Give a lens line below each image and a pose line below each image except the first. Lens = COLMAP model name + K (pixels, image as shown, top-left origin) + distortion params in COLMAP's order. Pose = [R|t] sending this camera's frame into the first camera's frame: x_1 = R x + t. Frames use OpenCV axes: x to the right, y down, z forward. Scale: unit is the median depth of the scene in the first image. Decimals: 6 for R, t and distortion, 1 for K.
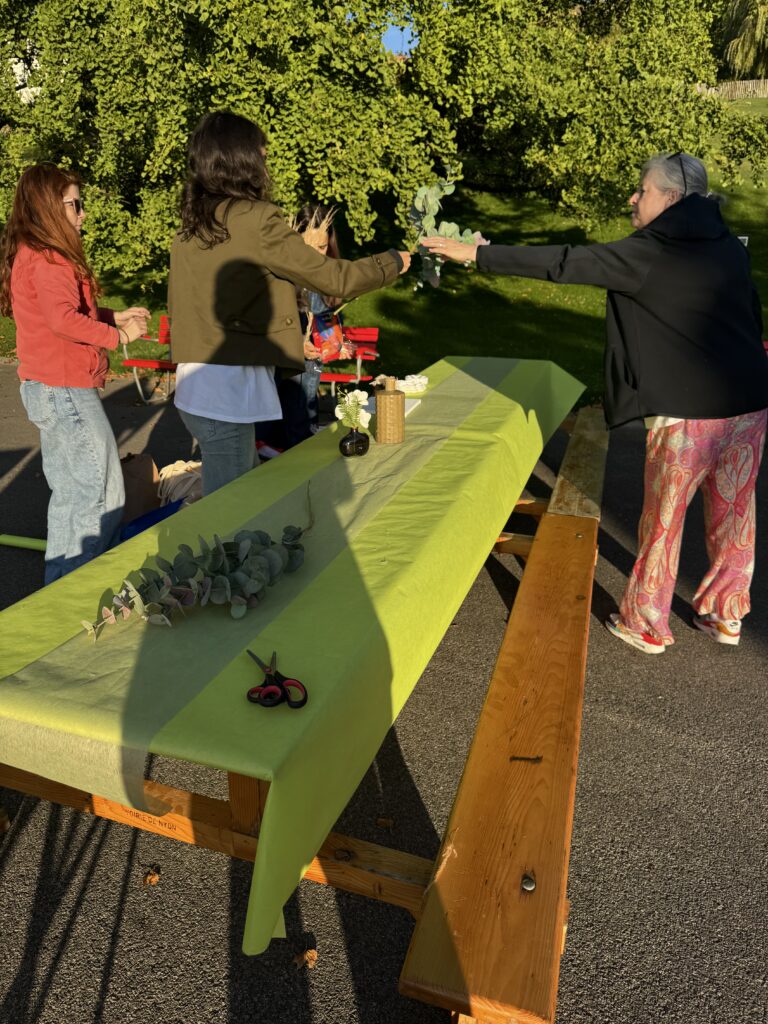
lens RADIAL K [[726.6, 0, 380.5], [0, 726.6, 515.0], [0, 0, 1]] dist [-0.004744, 0.001534]
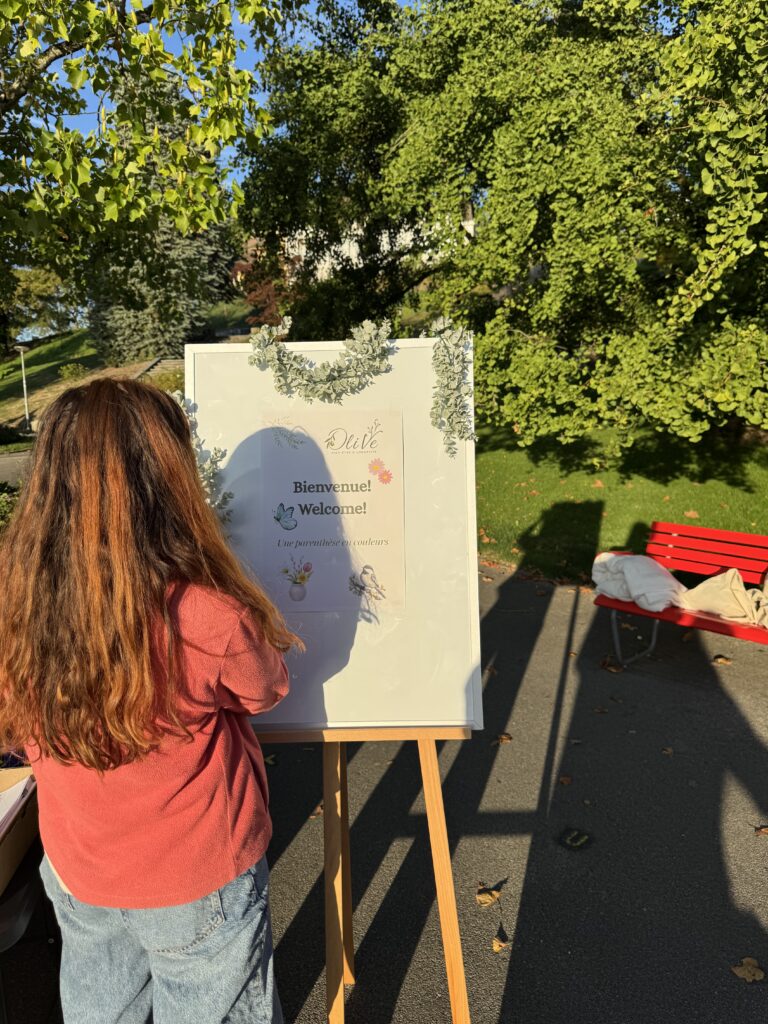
lens RADIAL K [[726.6, 0, 384.6], [0, 726.6, 510.3], [0, 0, 1]] dist [-0.004744, 0.001534]
pose [[0.893305, 0.042387, -0.447448, -0.192170], [-0.119454, 0.982129, -0.145444, -0.137876], [0.433287, 0.183375, 0.882404, 0.286311]]
